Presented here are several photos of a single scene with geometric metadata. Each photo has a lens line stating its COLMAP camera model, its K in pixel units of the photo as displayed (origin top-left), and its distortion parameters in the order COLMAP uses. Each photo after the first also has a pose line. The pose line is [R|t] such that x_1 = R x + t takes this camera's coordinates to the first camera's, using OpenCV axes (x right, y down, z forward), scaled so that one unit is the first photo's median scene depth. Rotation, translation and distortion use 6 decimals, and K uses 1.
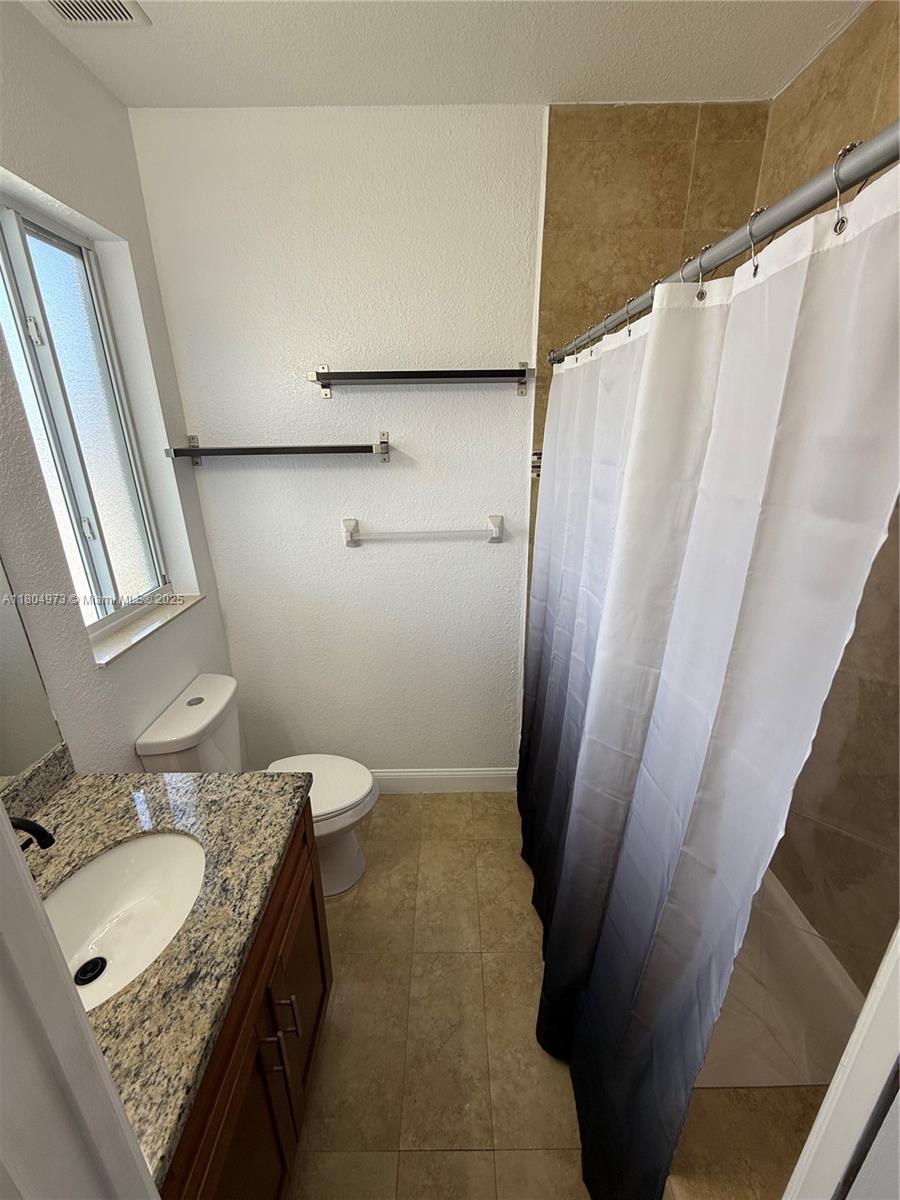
lens RADIAL K [[478.4, 0, 452.1], [0, 478.4, 598.3], [0, 0, 1]] dist [0.000379, 0.000013]
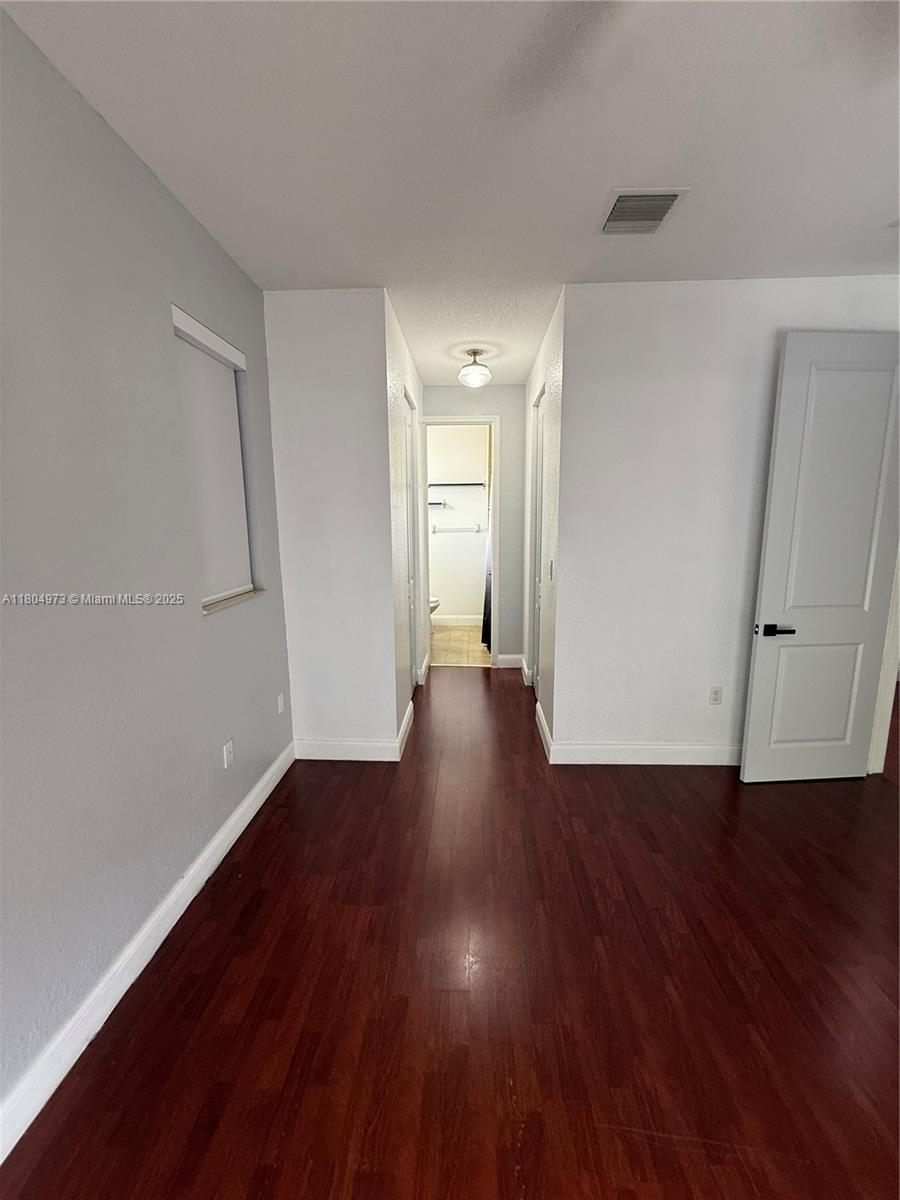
lens RADIAL K [[478.4, 0, 452.1], [0, 478.4, 598.3], [0, 0, 1]] dist [0.000379, 0.000013]
pose [[0.998437, 0.014393, -0.054003, 0.105442], [-0.023440, 0.985020, -0.170842, 0.905348], [0.050735, 0.171841, 0.983817, -2.180059]]
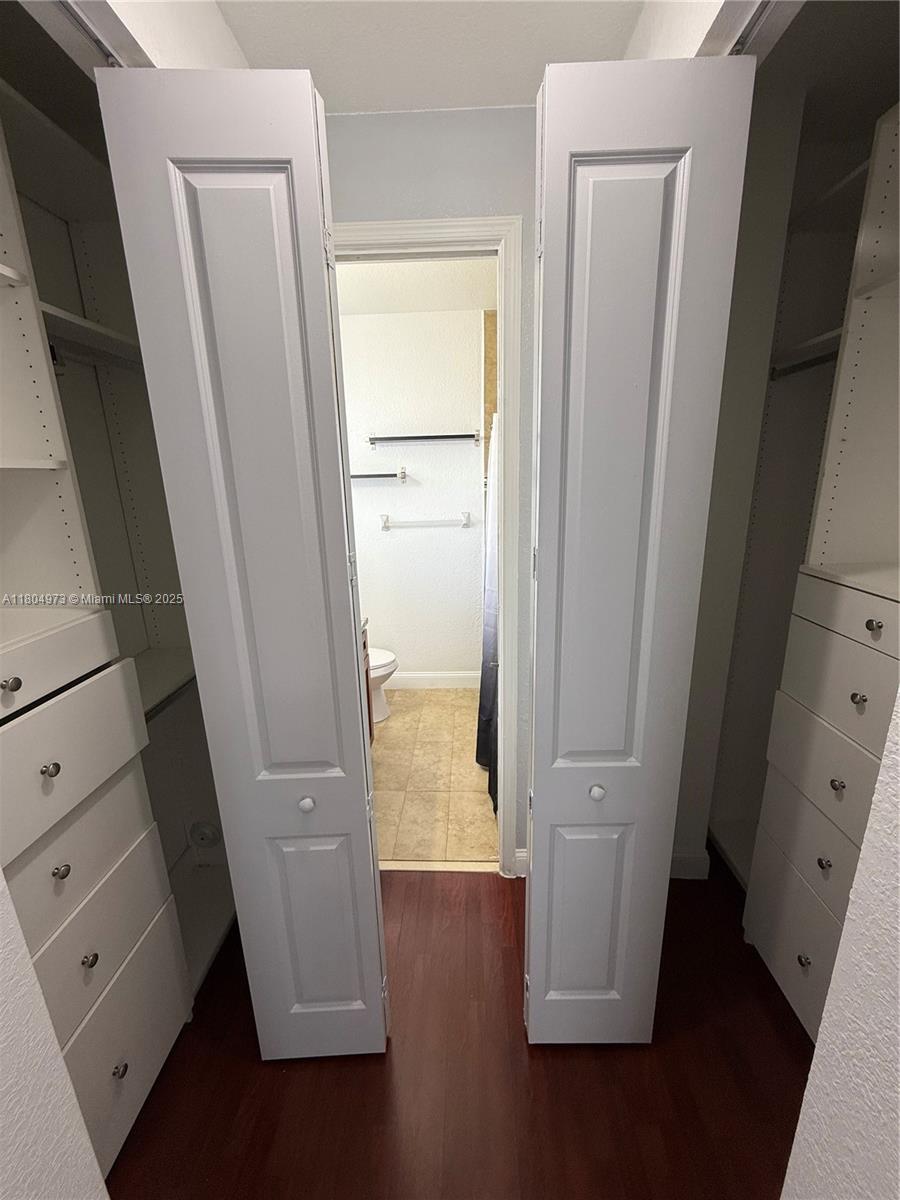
lens RADIAL K [[478.4, 0, 452.1], [0, 478.4, 598.3], [0, 0, 1]] dist [0.000379, 0.000013]
pose [[0.999016, -0.002727, -0.044259, 0.122847], [-0.000732, 0.996957, -0.077954, 0.291077], [0.044337, 0.077910, 0.995974, -0.763223]]
